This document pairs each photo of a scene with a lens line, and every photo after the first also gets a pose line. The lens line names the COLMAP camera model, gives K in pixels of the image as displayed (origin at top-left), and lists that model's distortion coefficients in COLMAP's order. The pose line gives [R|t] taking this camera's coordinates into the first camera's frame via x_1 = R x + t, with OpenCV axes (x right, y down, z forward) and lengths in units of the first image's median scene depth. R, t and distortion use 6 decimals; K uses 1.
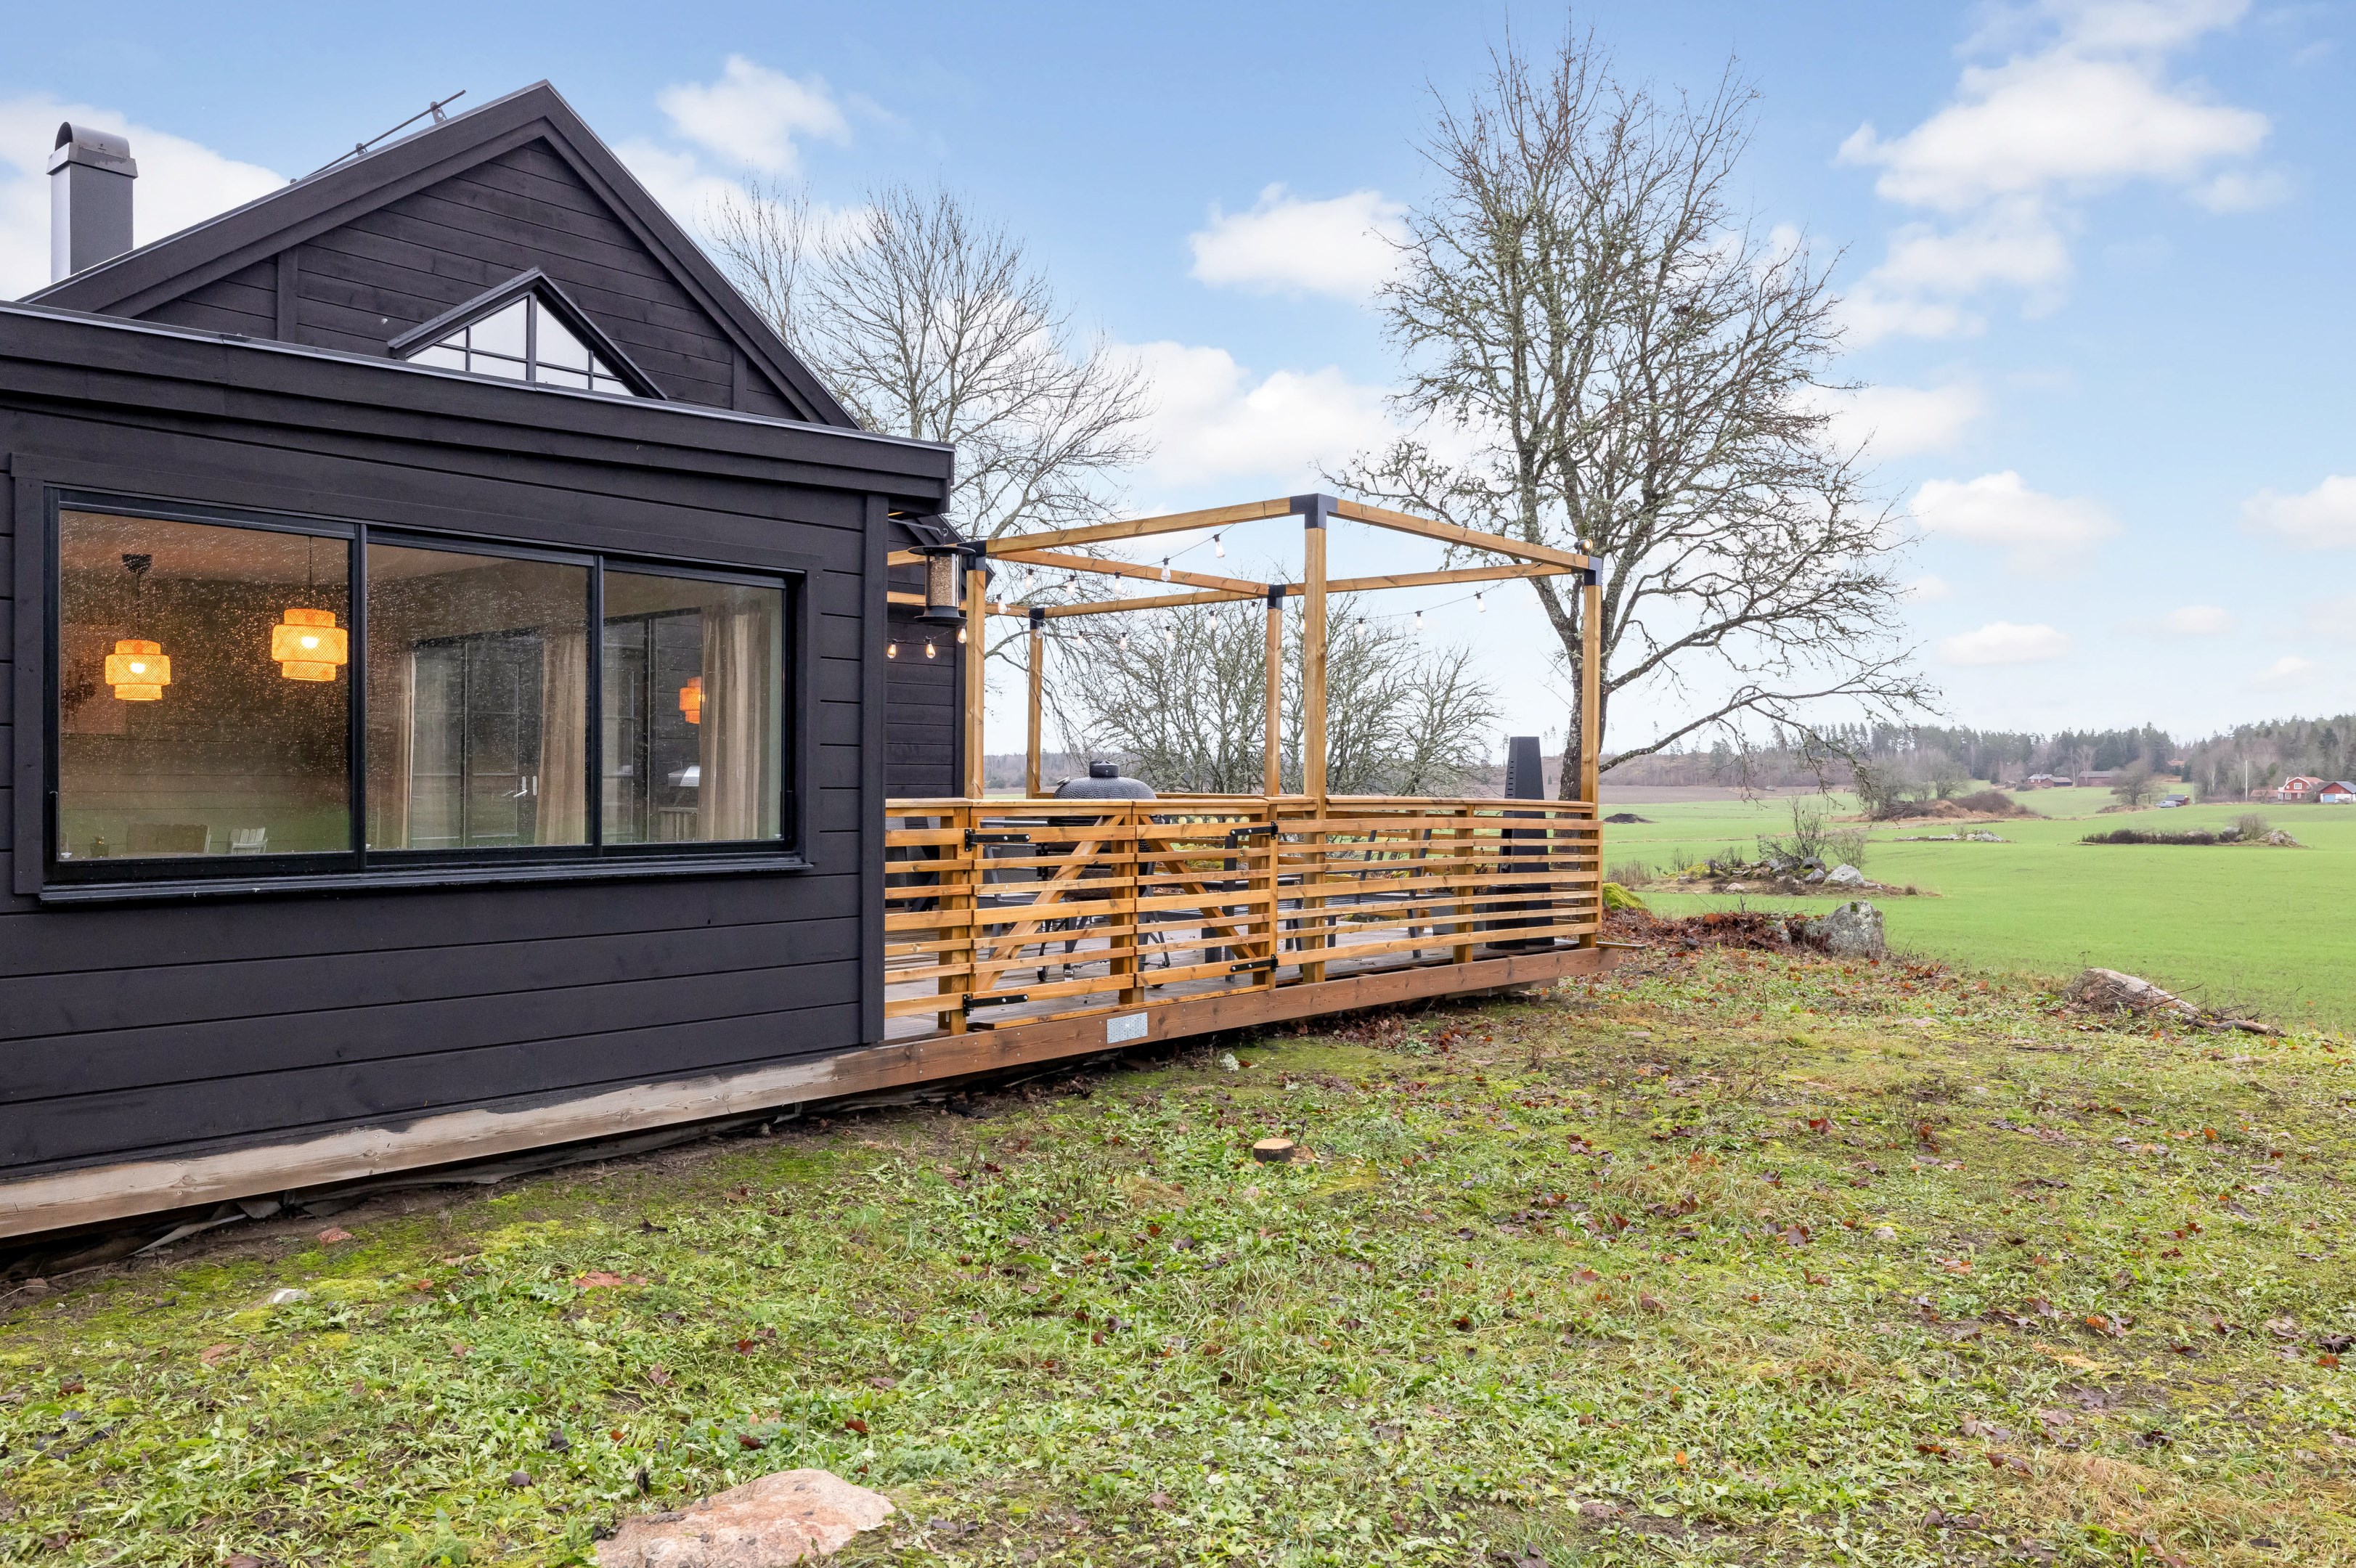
lens RADIAL K [[1721.7, 0, 1179.8], [0, 1721.7, 771.2], [0, 0, 1]] dist [0.001608, 0.003208]
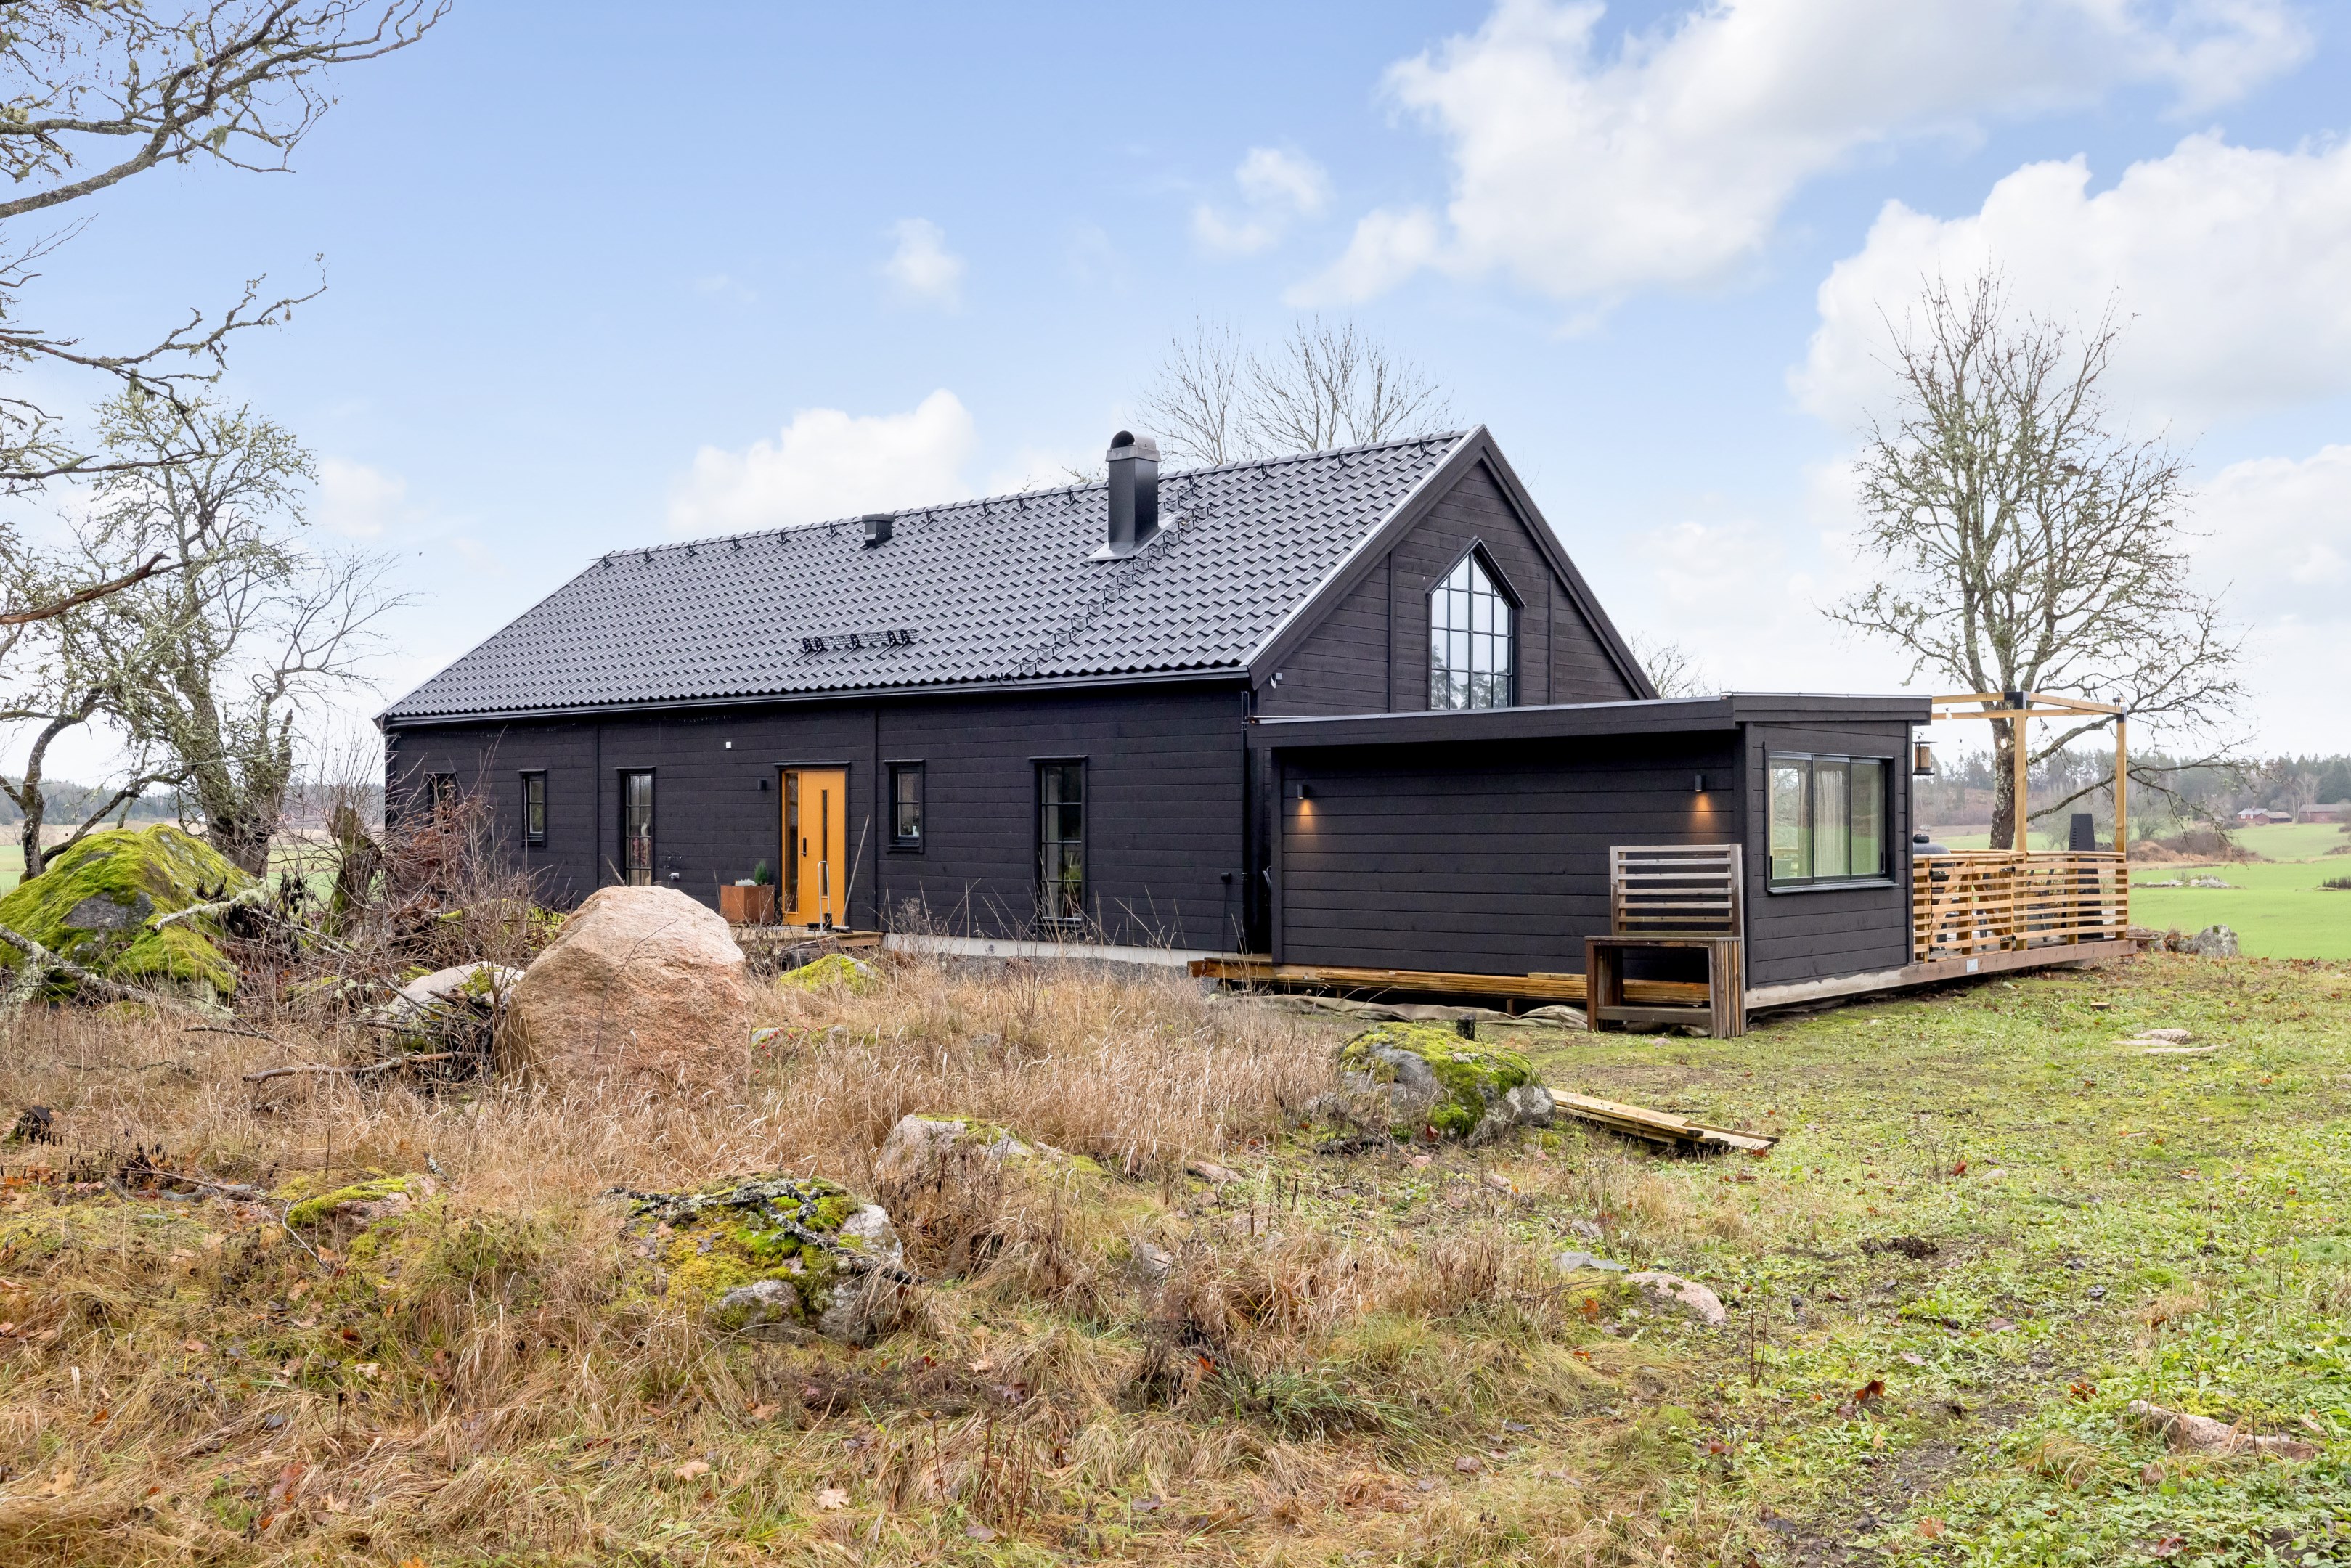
lens RADIAL K [[2089.4, 0, 1174.1], [0, 2089.4, 799.9], [0, 0, 1]] dist [0.010097, -0.000681]
pose [[0.999914, -0.008326, -0.010151, -0.403269], [0.008264, 0.999947, -0.006133, -0.017360], [0.010201, 0.006048, 0.999930, -0.635461]]
